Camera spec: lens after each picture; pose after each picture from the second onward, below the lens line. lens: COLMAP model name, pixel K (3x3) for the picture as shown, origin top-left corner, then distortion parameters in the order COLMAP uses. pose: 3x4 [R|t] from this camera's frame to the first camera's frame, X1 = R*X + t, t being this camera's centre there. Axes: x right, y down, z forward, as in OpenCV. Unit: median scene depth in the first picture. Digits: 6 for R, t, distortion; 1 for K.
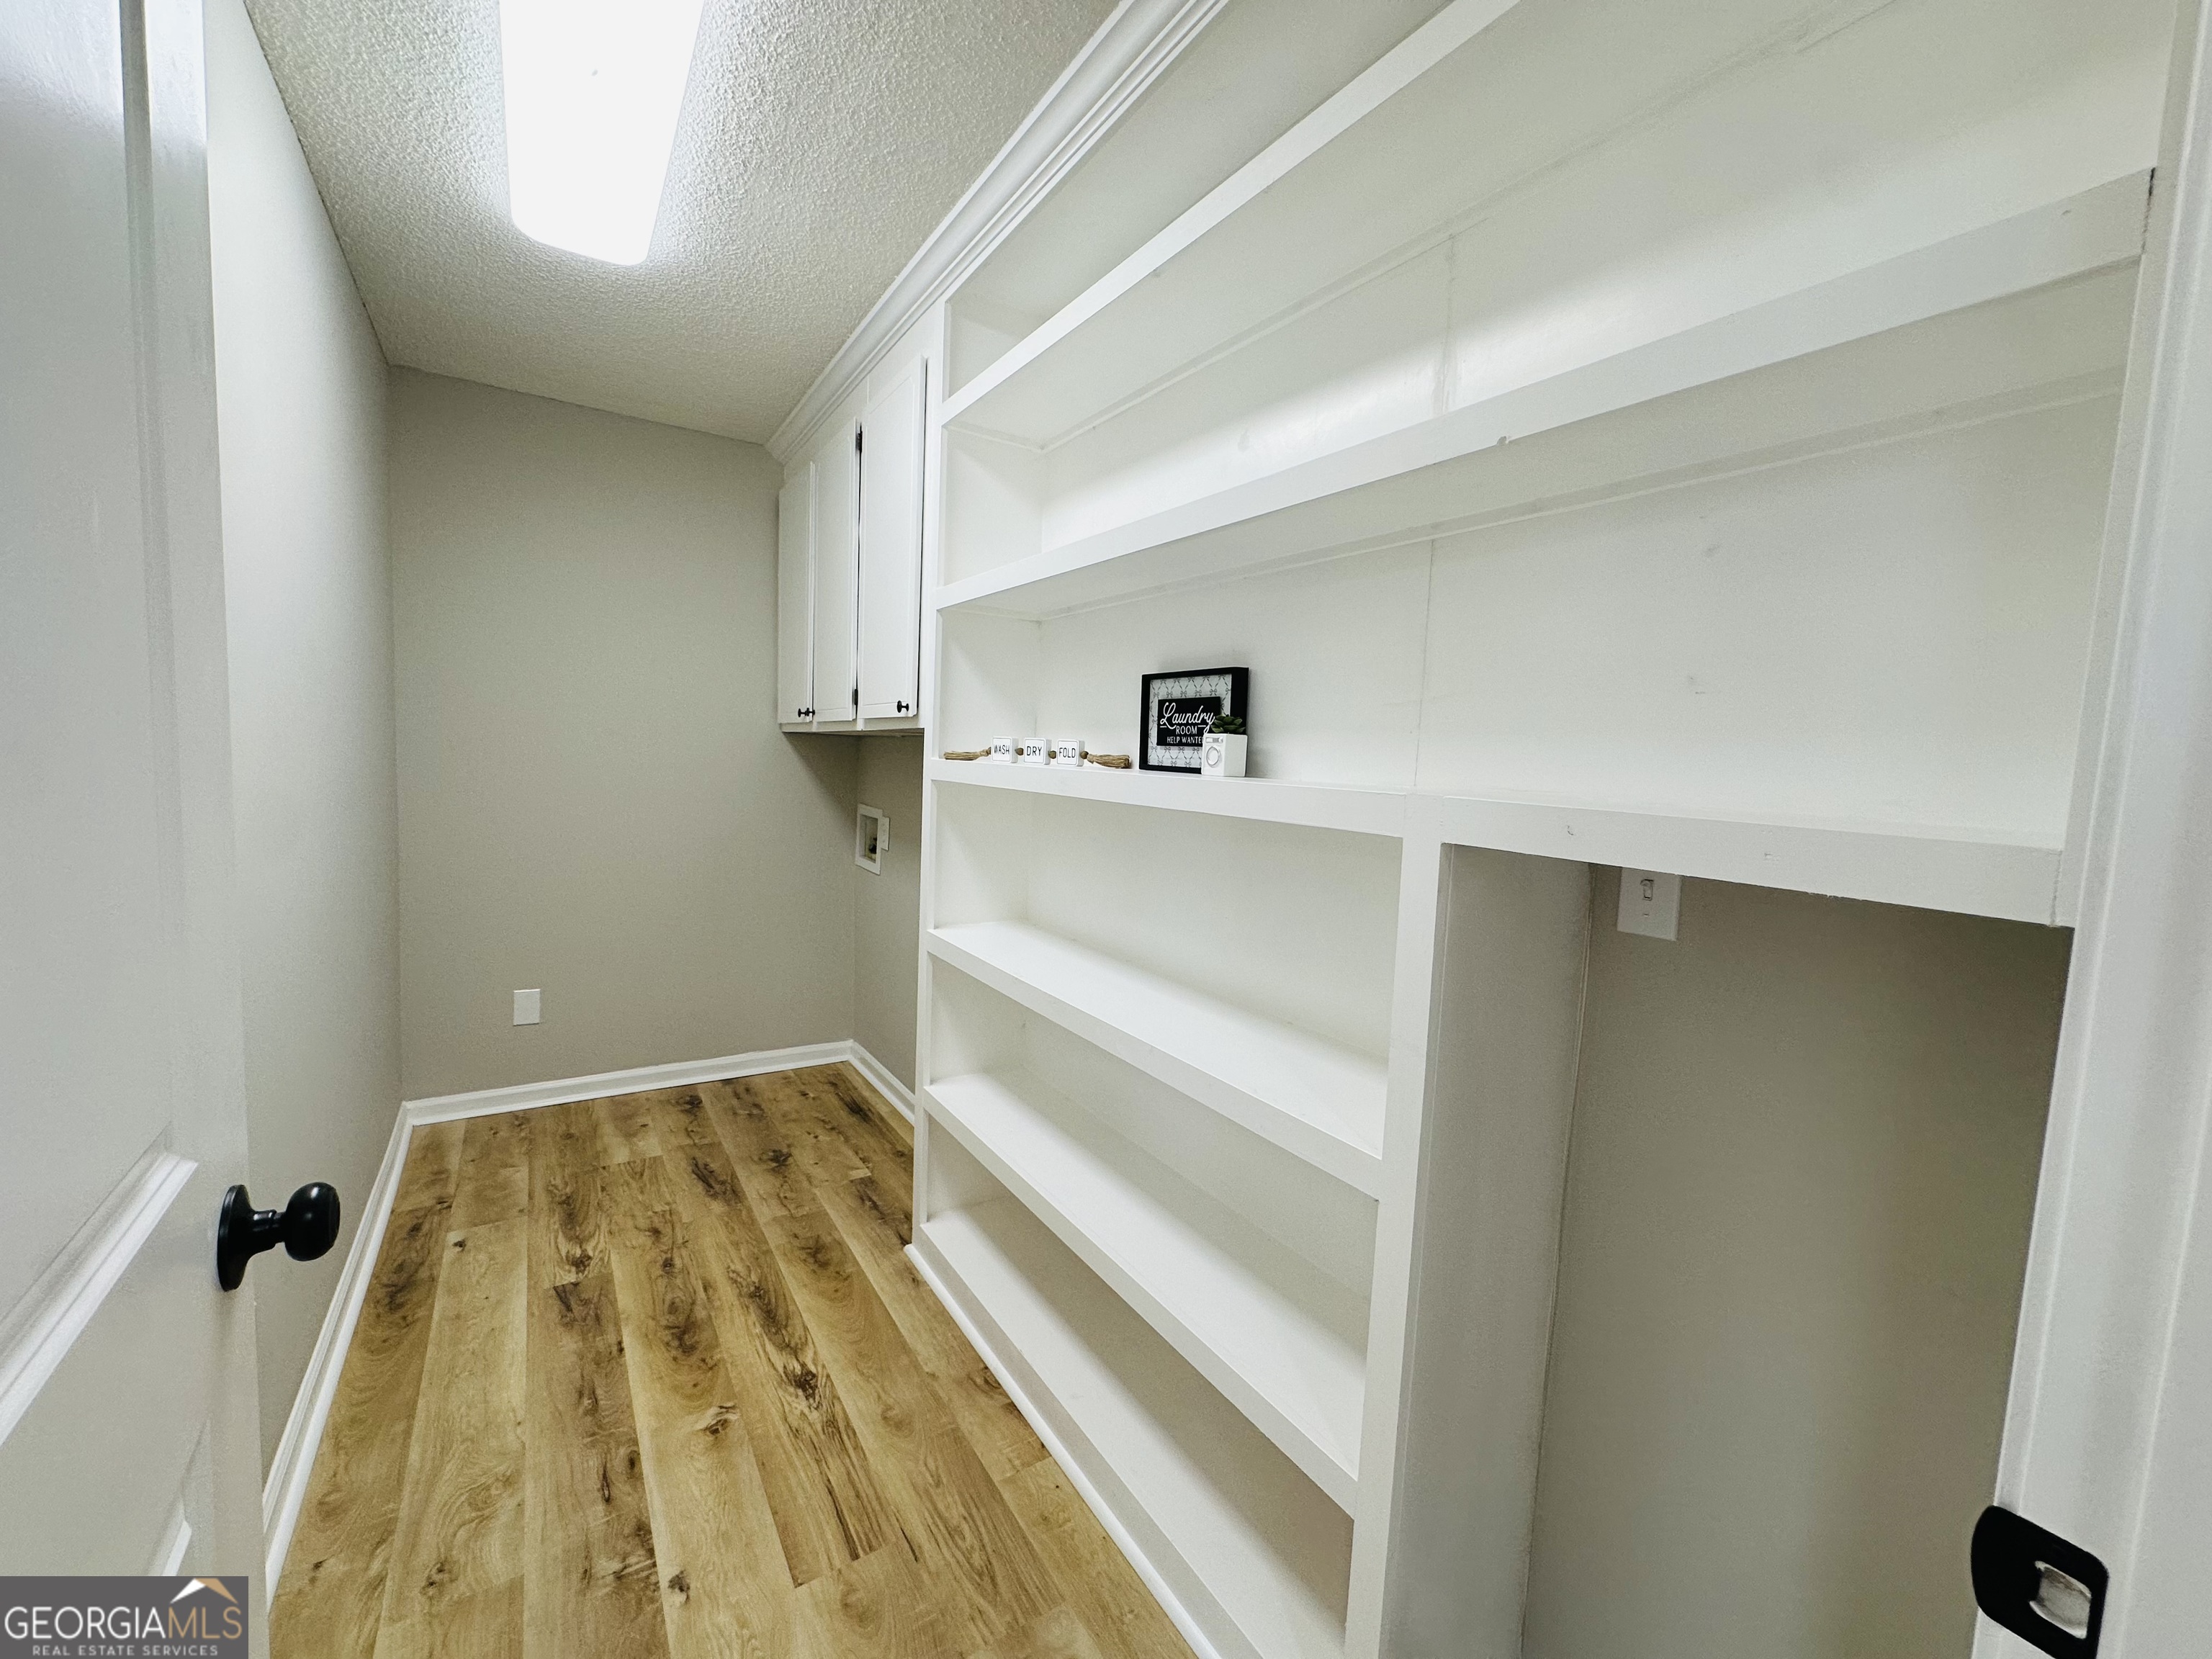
lens RADIAL K [[878.0, 0, 1109.1], [0, 878.0, 830.7], [0, 0, 1]] dist [-0.001313, 0.000521]
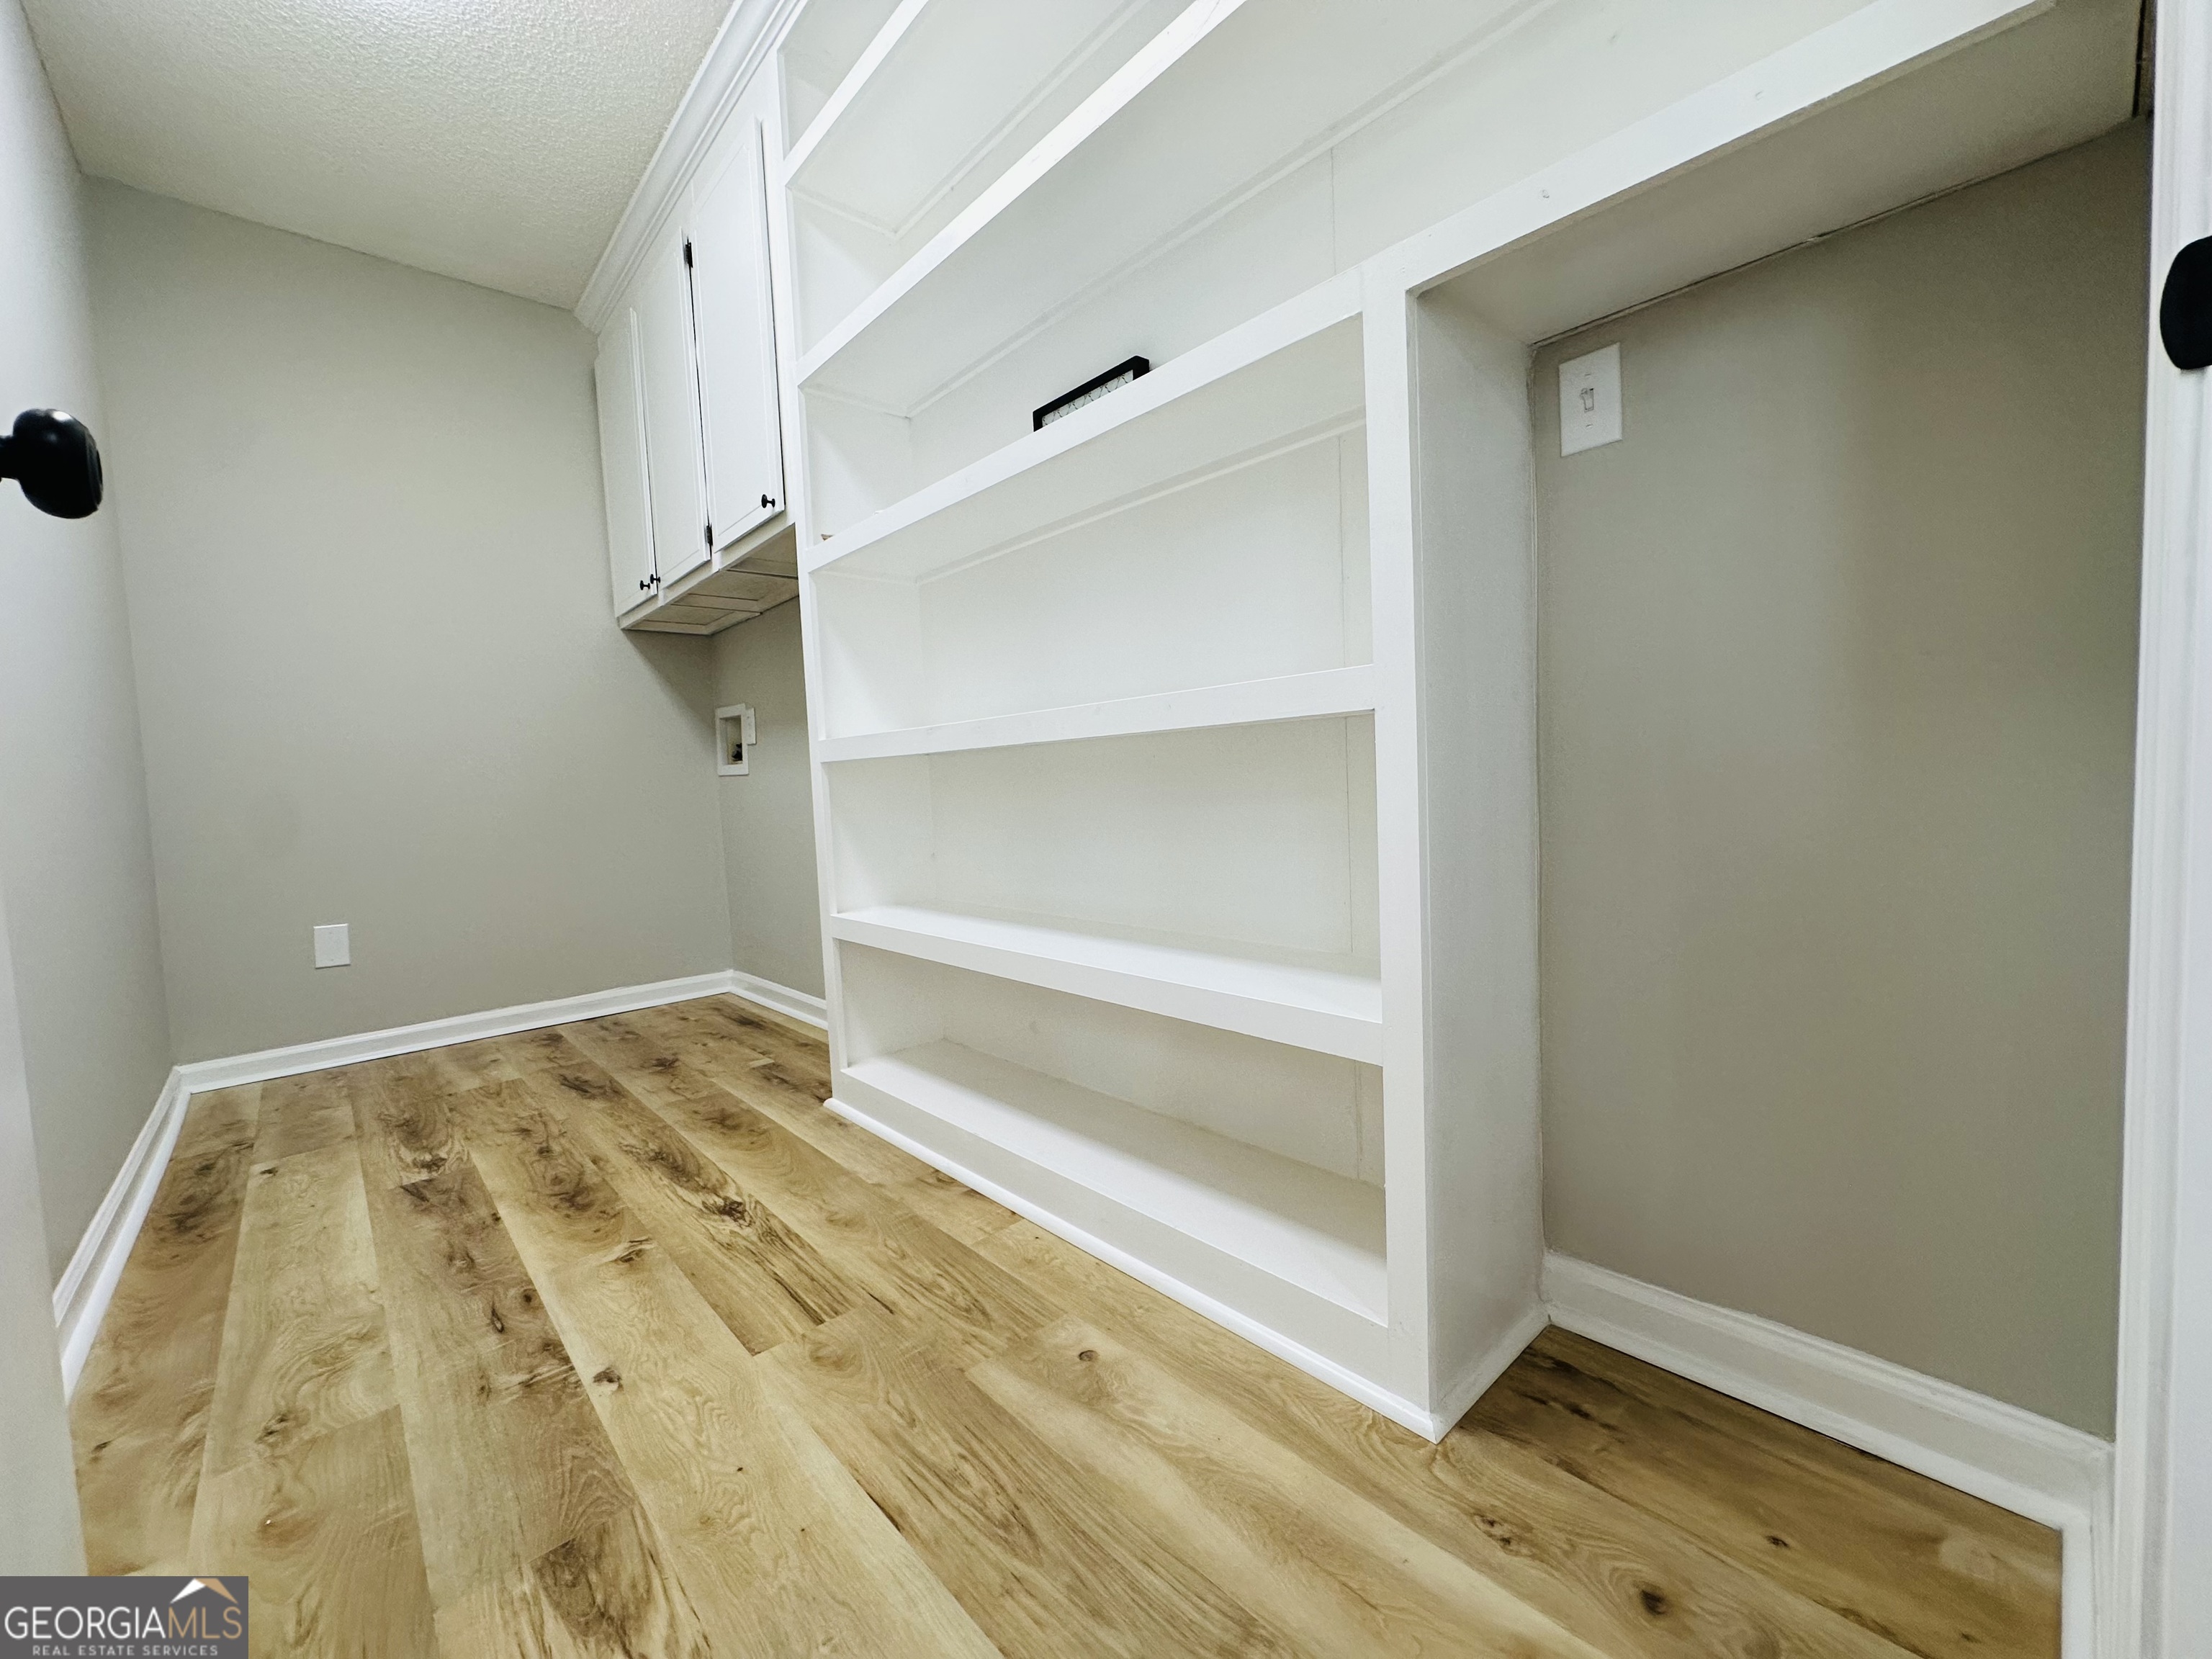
lens RADIAL K [[878.0, 0, 1105.7], [0, 878.0, 832.6], [0, 0, 1]] dist [-0.001313, 0.000521]
pose [[0.982860, -0.097796, 0.156275, -0.068221], [0.102378, 0.994513, -0.021524, 0.269588], [-0.153312, 0.037154, 0.987479, 0.055809]]
